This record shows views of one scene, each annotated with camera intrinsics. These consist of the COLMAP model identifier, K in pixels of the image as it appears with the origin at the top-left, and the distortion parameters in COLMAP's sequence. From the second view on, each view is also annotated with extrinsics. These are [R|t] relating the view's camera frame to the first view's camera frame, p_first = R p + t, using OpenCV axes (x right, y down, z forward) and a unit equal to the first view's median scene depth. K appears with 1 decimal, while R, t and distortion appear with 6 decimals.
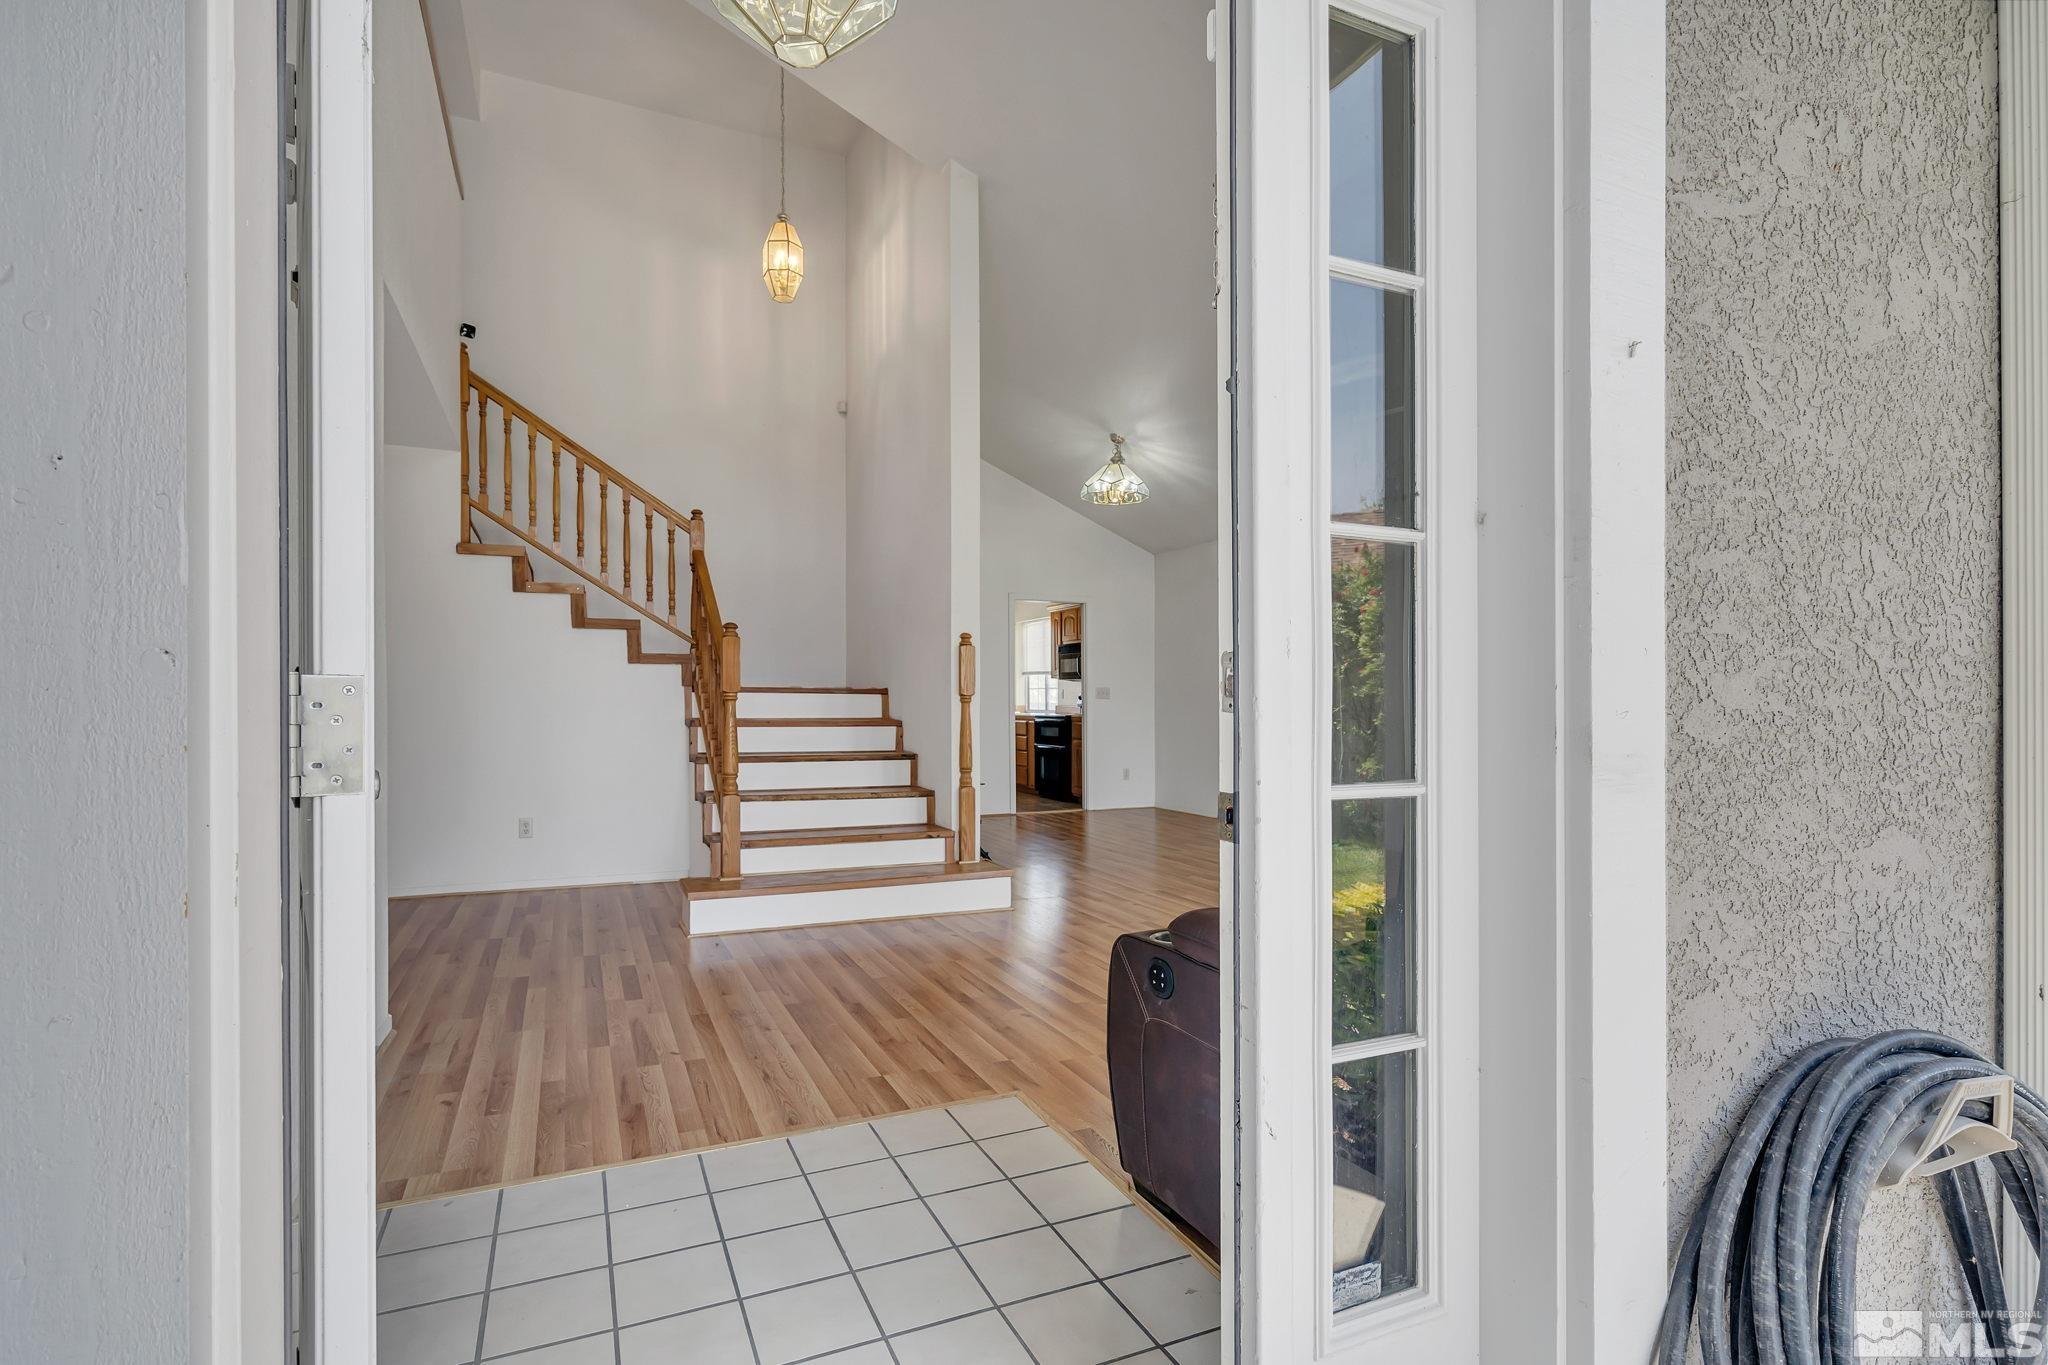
lens RADIAL K [[989.0, 0, 1020.2], [0, 989.0, 695.2], [0, 0, 1]] dist [-0.005361, -0.000637]
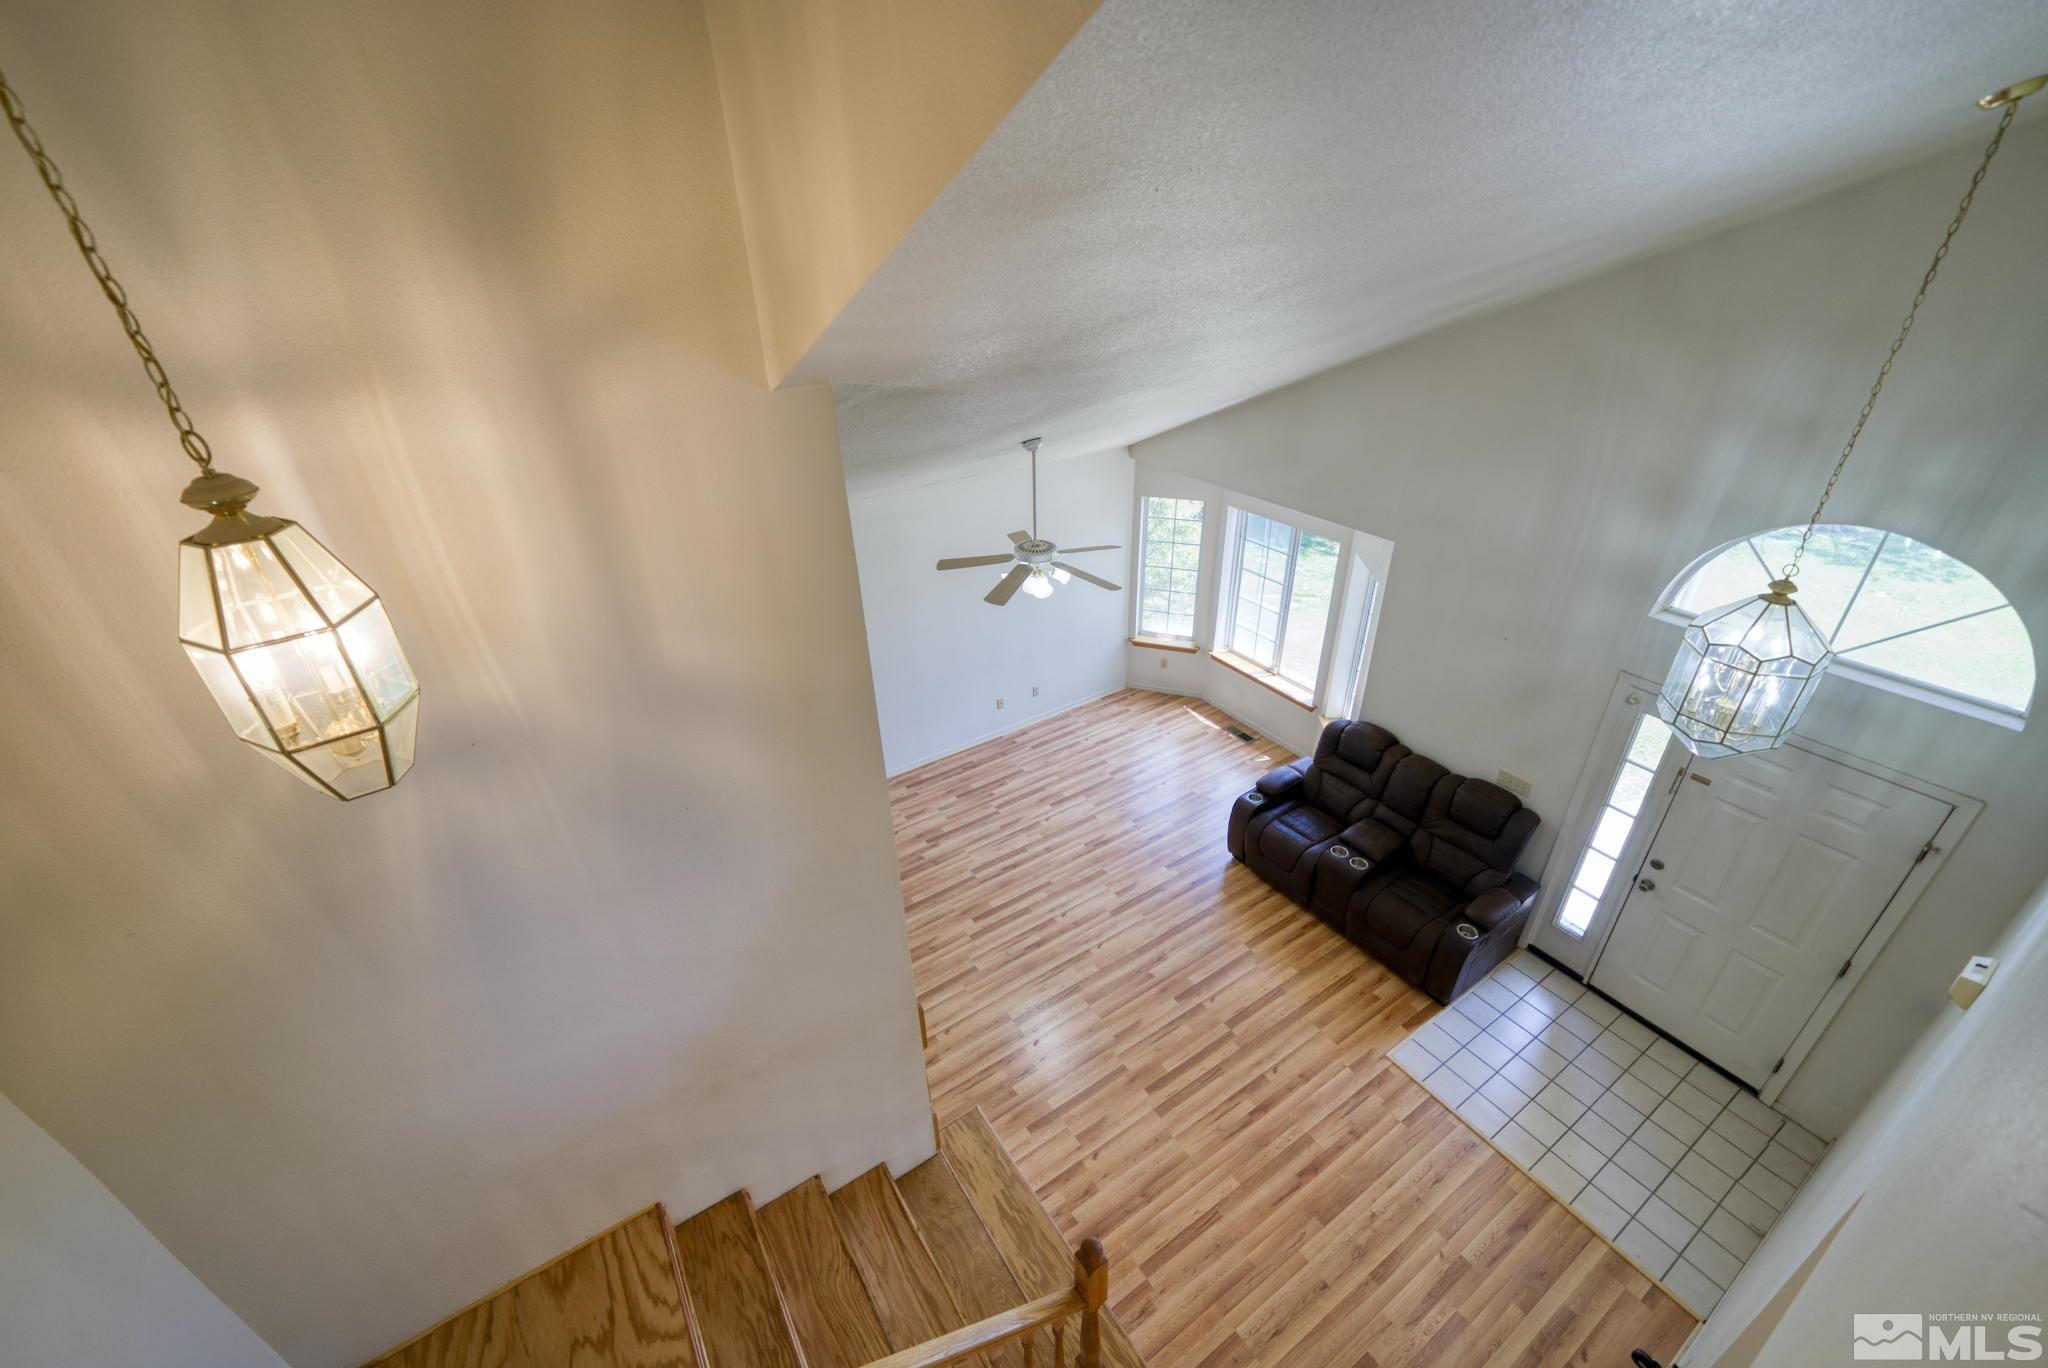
lens RADIAL K [[840.0, 0, 1032.5], [0, 840.0, 696.5], [0, 0, 1]] dist [-0.000395, -0.000864]
pose [[-0.159516, -0.506733, 0.847217, -0.795619], [0.012298, 0.857119, 0.514972, -0.937350], [-0.987119, 0.092565, -0.130492, 1.490042]]
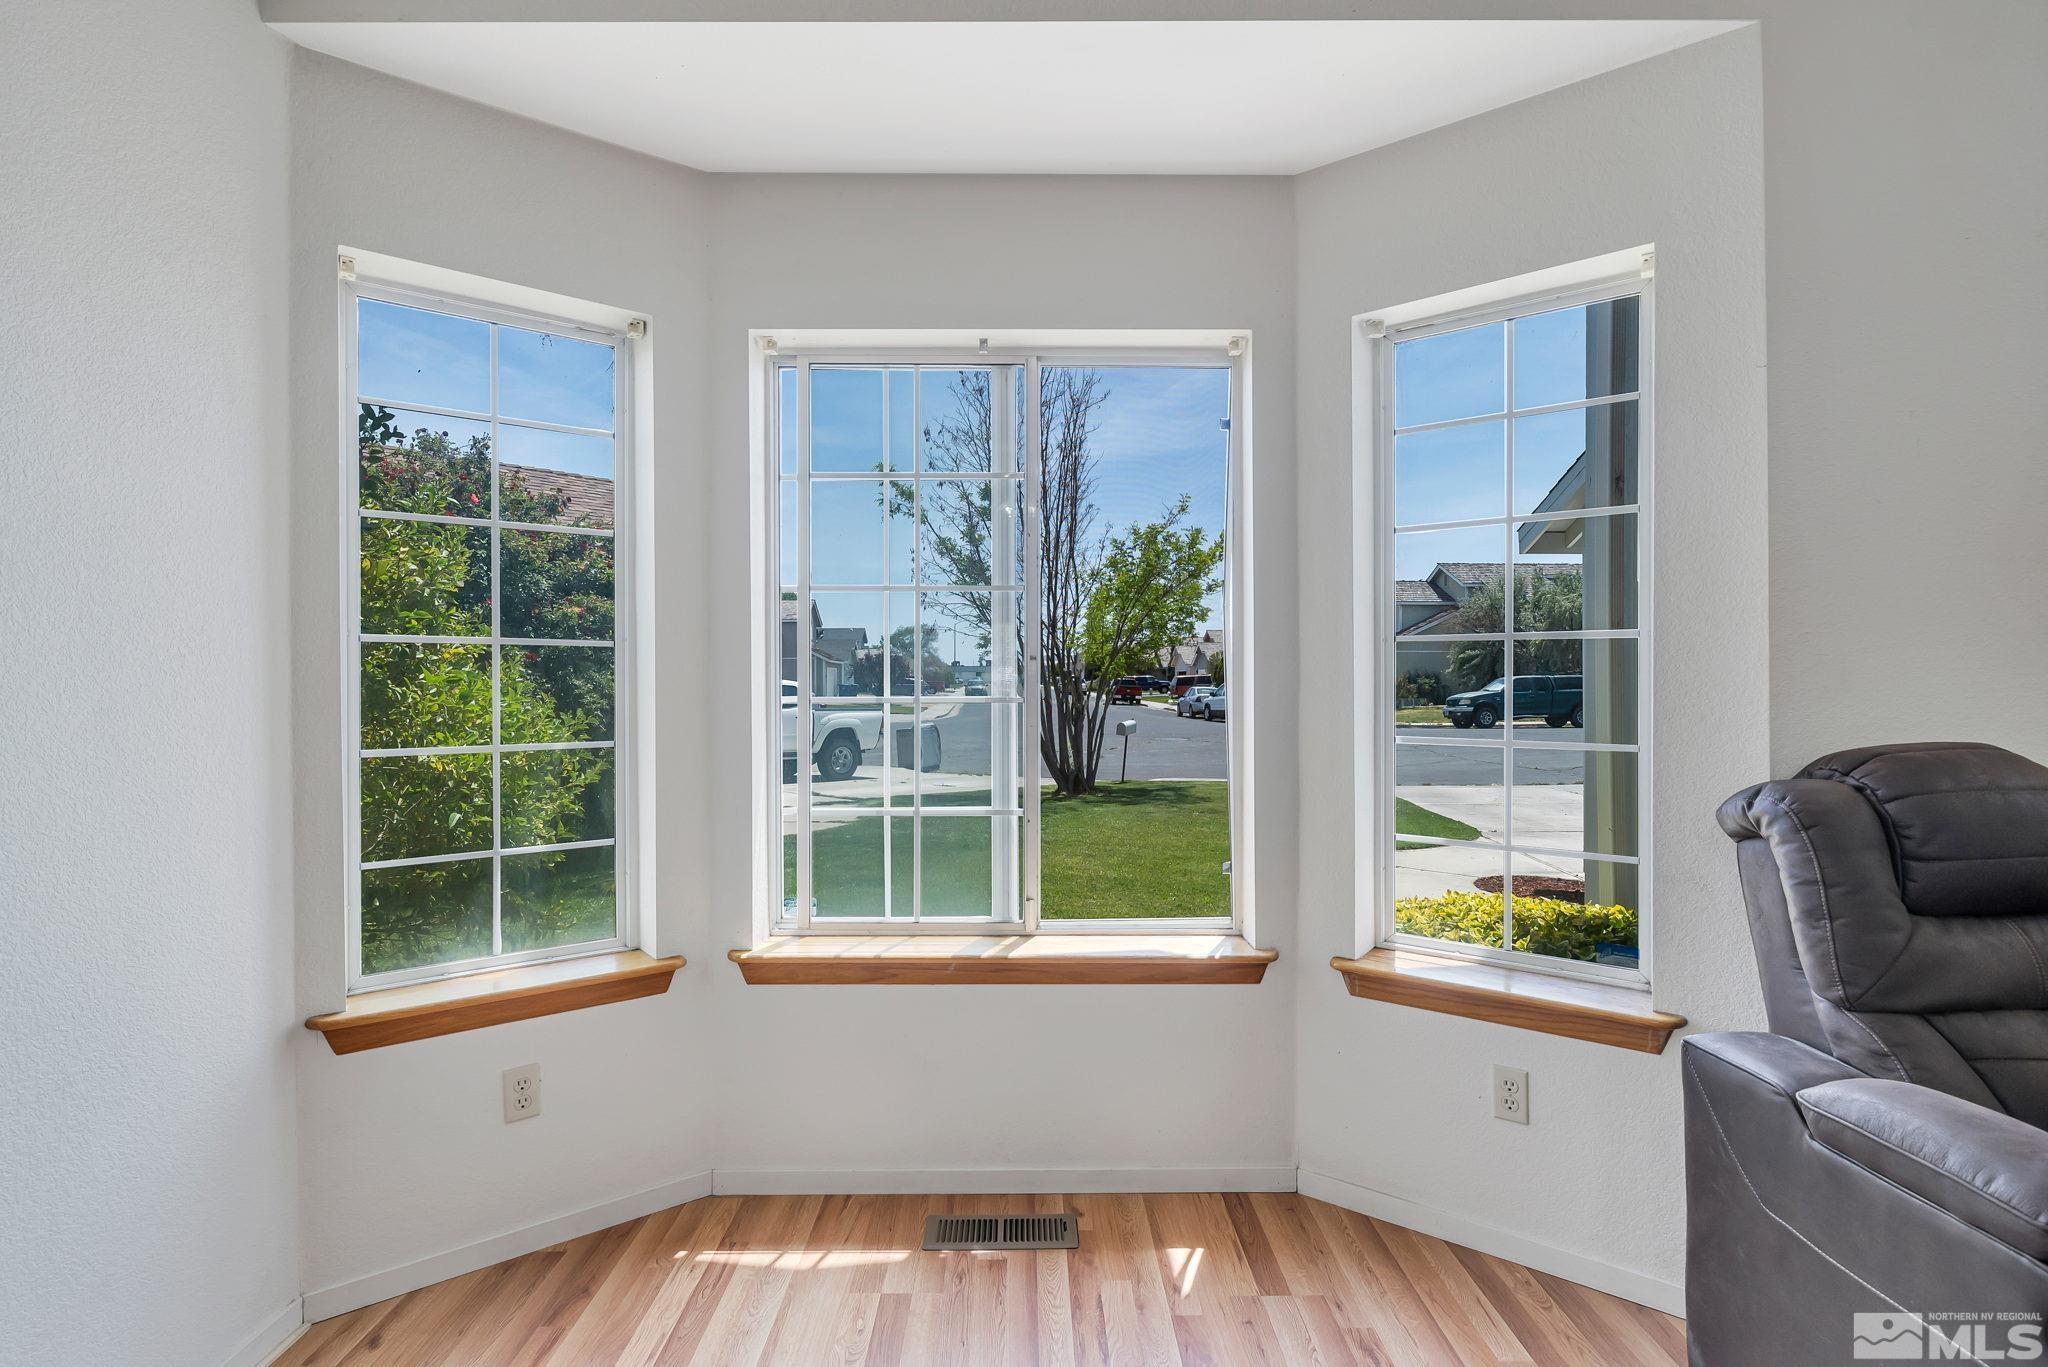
lens RADIAL K [[989.0, 0, 1031.5], [0, 989.0, 687.7], [0, 0, 1]] dist [-0.005361, -0.000637]
pose [[-0.906953, -0.003989, 0.421214, 0.702407], [-0.000205, 0.999959, 0.009029, -0.026330], [-0.421232, 0.008102, -0.906917, 1.203570]]
